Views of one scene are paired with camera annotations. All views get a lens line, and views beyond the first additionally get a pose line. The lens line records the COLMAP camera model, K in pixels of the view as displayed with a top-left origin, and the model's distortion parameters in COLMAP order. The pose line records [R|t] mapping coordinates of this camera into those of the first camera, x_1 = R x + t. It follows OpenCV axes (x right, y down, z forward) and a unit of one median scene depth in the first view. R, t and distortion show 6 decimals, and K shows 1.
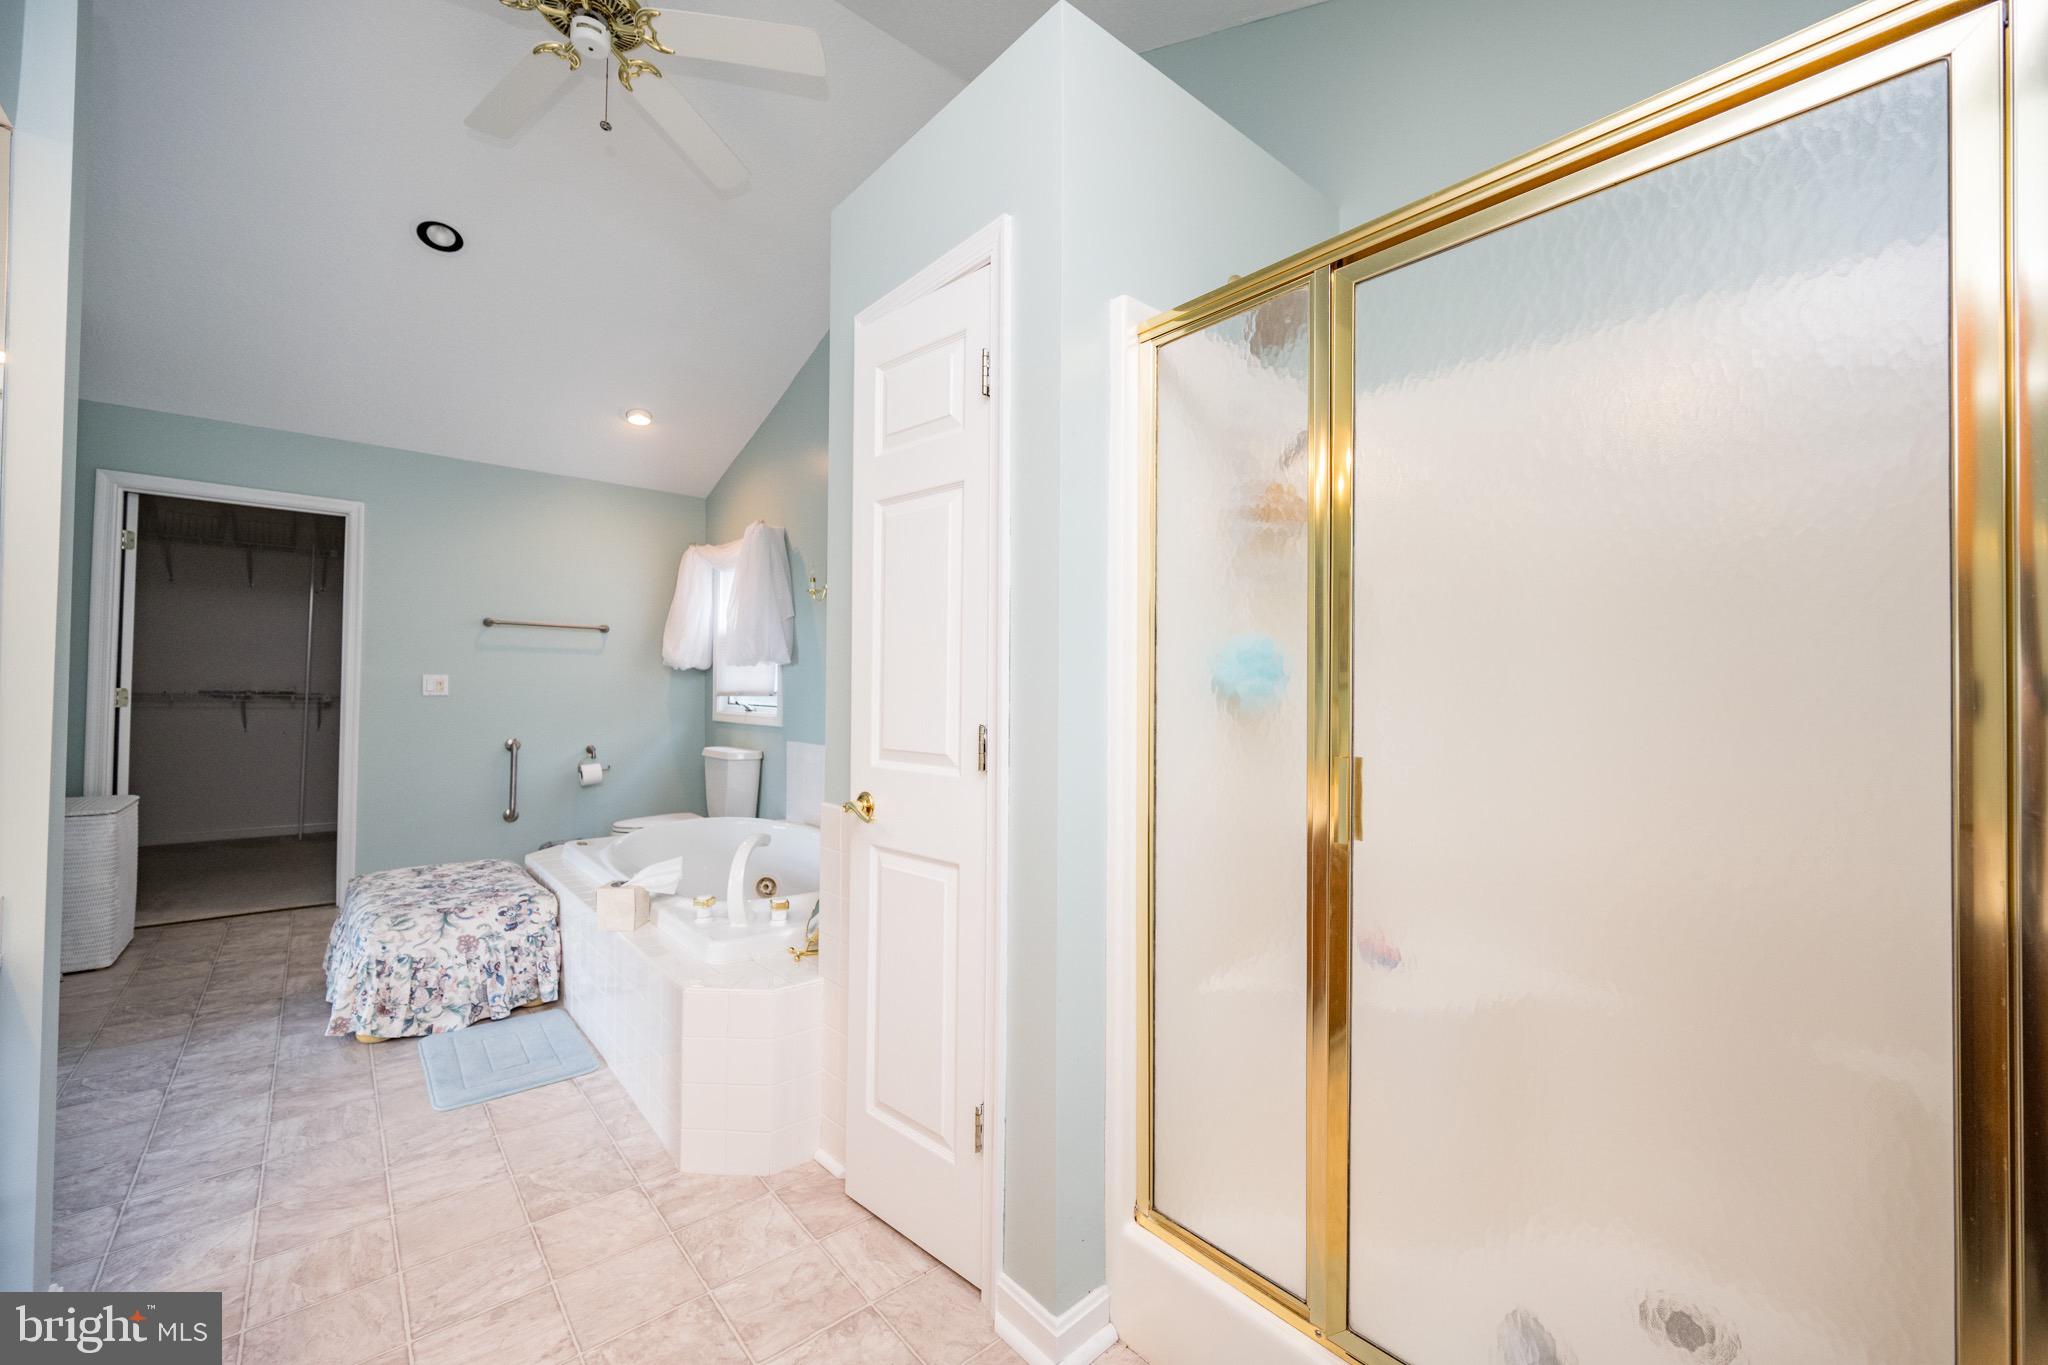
lens RADIAL K [[825.7, 0, 1029.3], [0, 825.7, 681.1], [0, 0, 1]] dist [-0.001269, -0.000117]
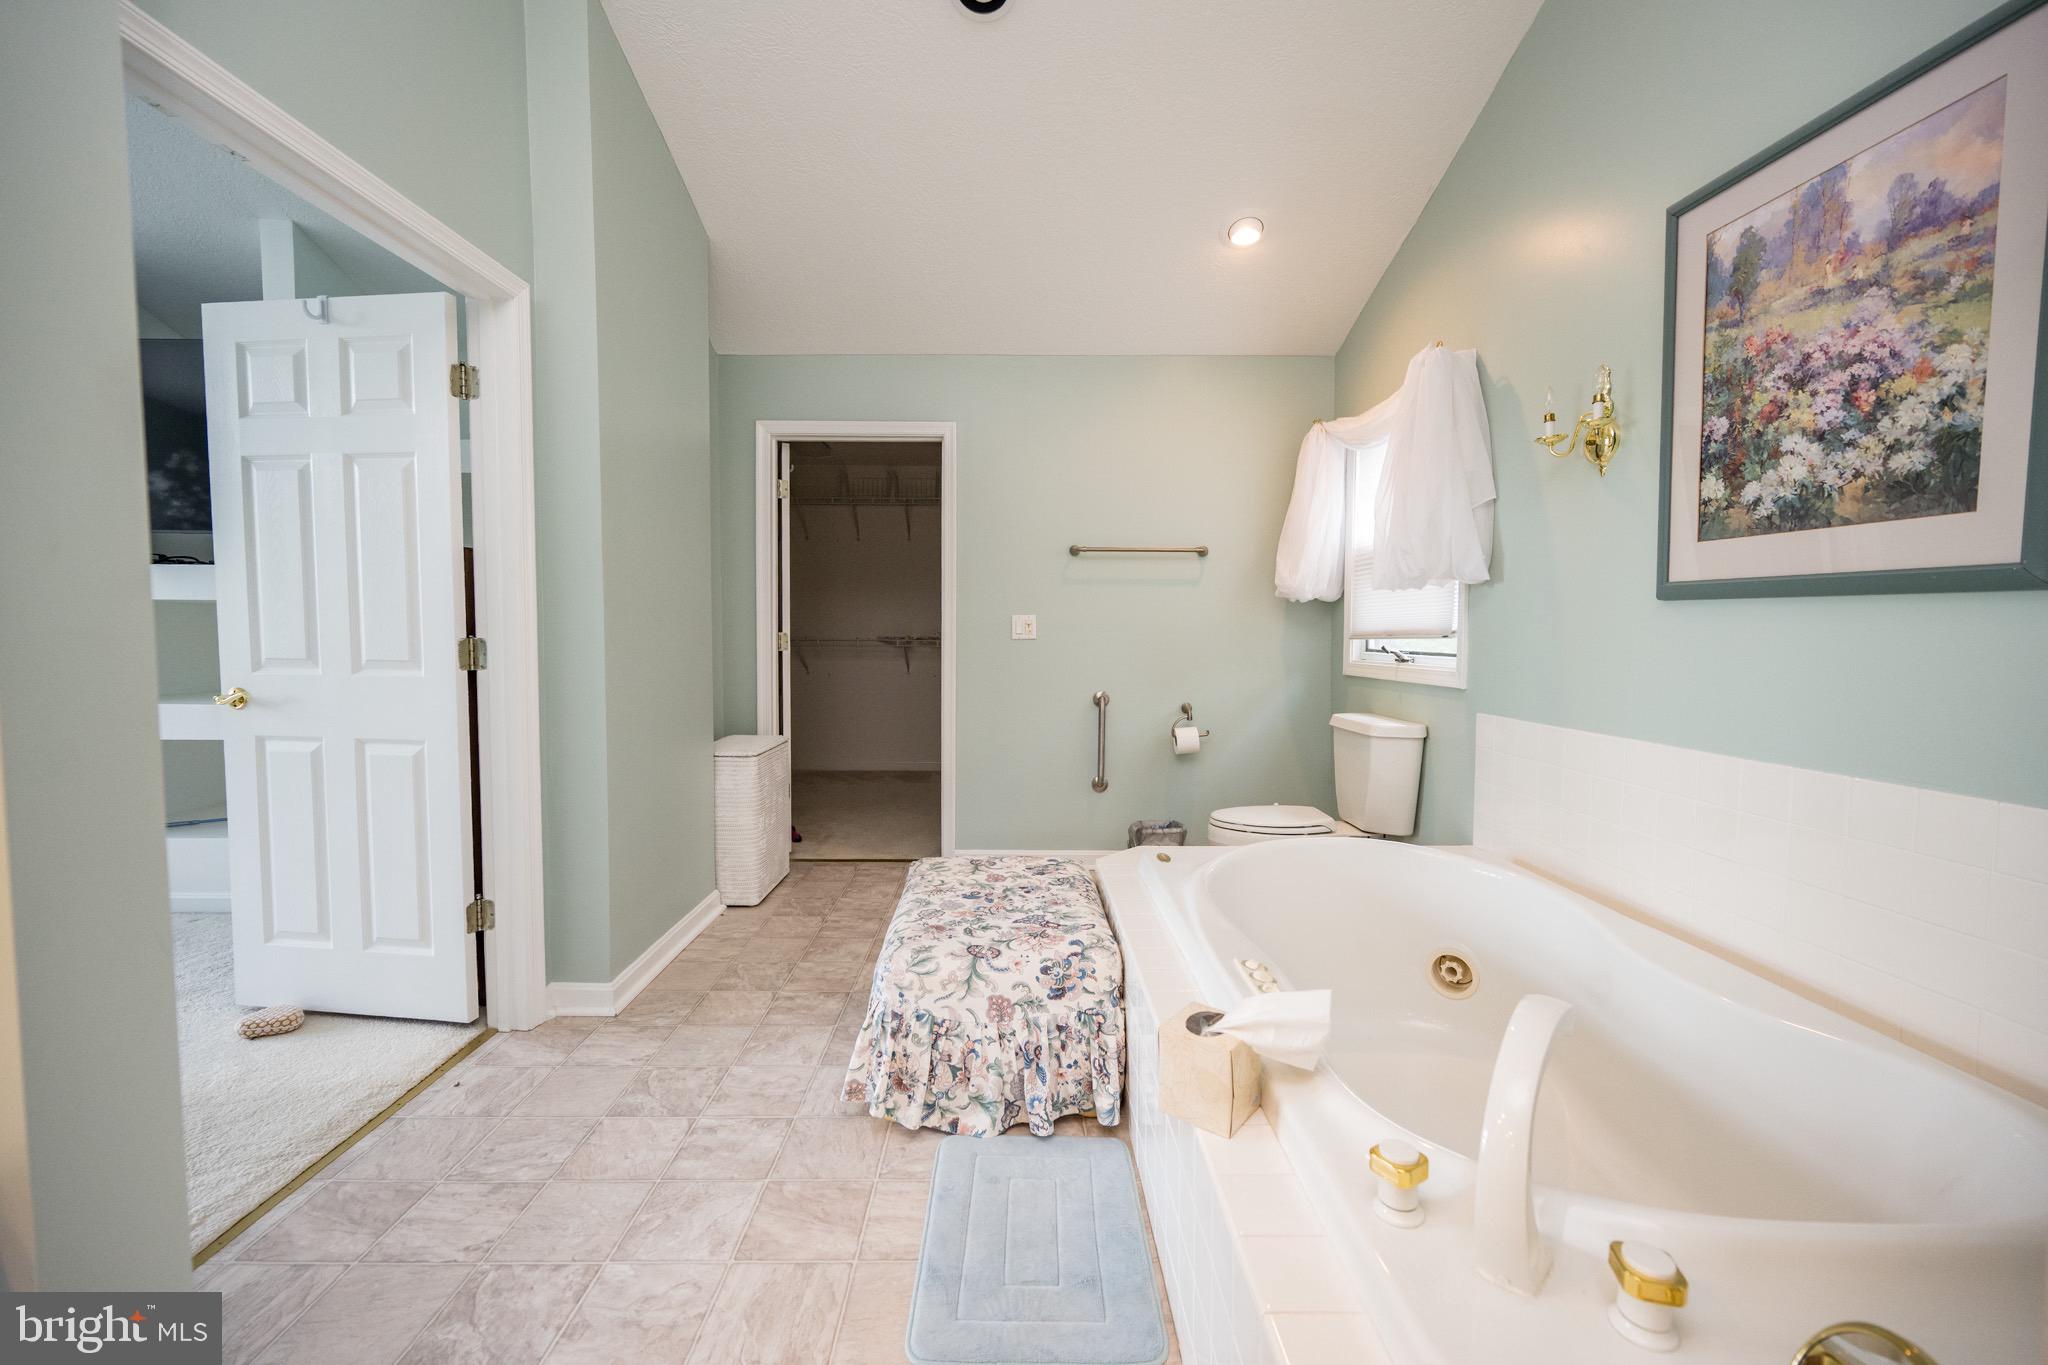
lens RADIAL K [[825.7, 0, 1029.3], [0, 825.7, 681.1], [0, 0, 1]] dist [-0.001269, -0.000117]
pose [[0.766628, 0.028854, -0.641443, -0.237440], [0.011612, 0.998203, 0.058780, 0.015915], [0.641987, -0.052510, 0.764915, 0.505382]]
